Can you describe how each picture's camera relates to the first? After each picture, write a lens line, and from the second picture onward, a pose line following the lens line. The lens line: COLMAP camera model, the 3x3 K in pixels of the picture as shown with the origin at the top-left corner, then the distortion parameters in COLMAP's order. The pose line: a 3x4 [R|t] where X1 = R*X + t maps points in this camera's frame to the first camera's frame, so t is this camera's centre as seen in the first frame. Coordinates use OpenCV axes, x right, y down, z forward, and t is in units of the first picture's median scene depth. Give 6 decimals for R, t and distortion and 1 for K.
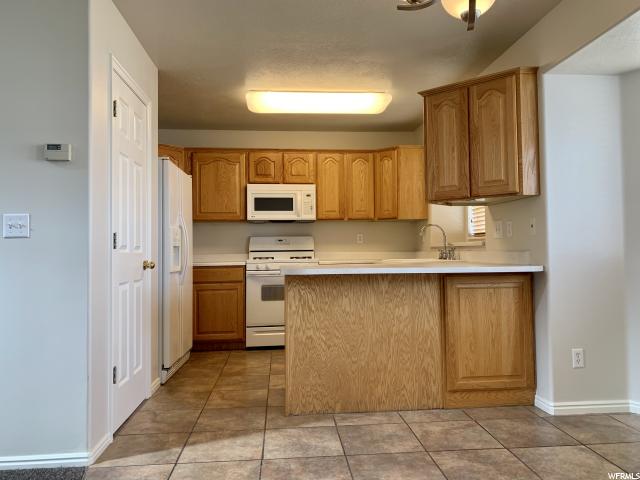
lens RADIAL K [[491.1, 0, 320.0], [0, 491.1, 240.0], [0, 0, 1]] dist [0.006072, -0.006462]
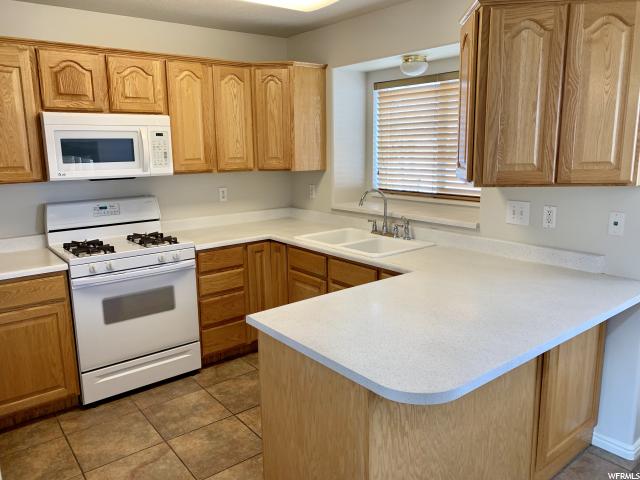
lens RADIAL K [[491.1, 0, 320.0], [0, 491.1, 240.0], [0, 0, 1]] dist [0.006072, -0.006462]
pose [[0.834386, -0.106231, 0.540847, -0.197373], [-0.008228, 0.978741, 0.204933, -0.089389], [-0.551120, -0.175444, 0.815774, 0.380078]]
